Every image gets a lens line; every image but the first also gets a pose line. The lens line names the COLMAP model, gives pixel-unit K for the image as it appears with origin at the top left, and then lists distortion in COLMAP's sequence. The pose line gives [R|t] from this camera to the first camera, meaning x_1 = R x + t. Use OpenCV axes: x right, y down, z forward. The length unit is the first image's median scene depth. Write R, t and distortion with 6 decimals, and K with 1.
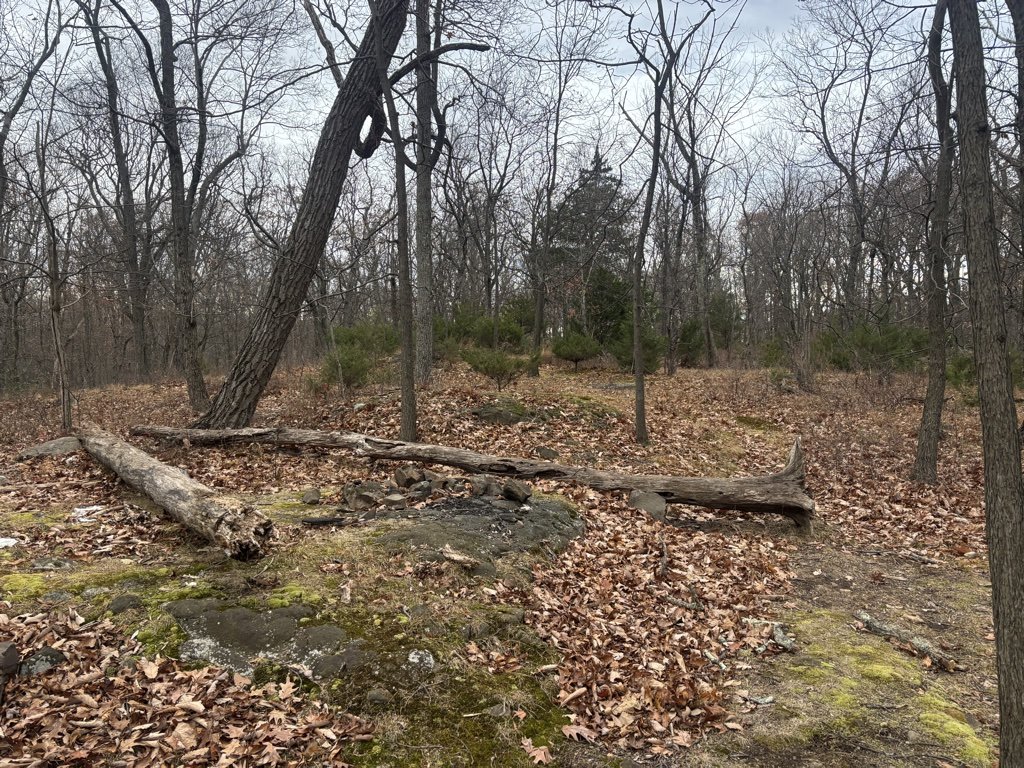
lens RADIAL K [[795.9, 0, 511.8], [0, 795.9, 374.2], [0, 0, 1]] dist [0.055597, -0.086373]
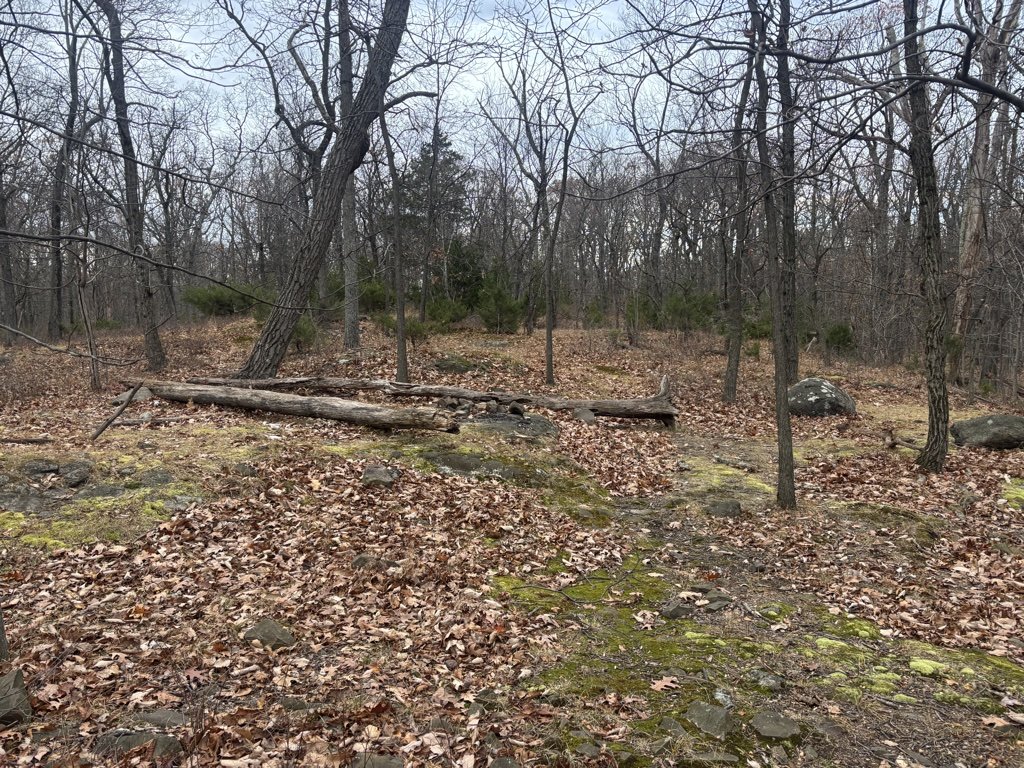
lens RADIAL K [[795.9, 0, 511.8], [0, 795.9, 374.2], [0, 0, 1]] dist [0.055597, -0.086373]
pose [[0.970554, -0.017043, 0.240281, -0.248324], [0.003758, 0.998444, 0.055638, -0.012449], [-0.240855, -0.053096, 0.969108, -0.379208]]
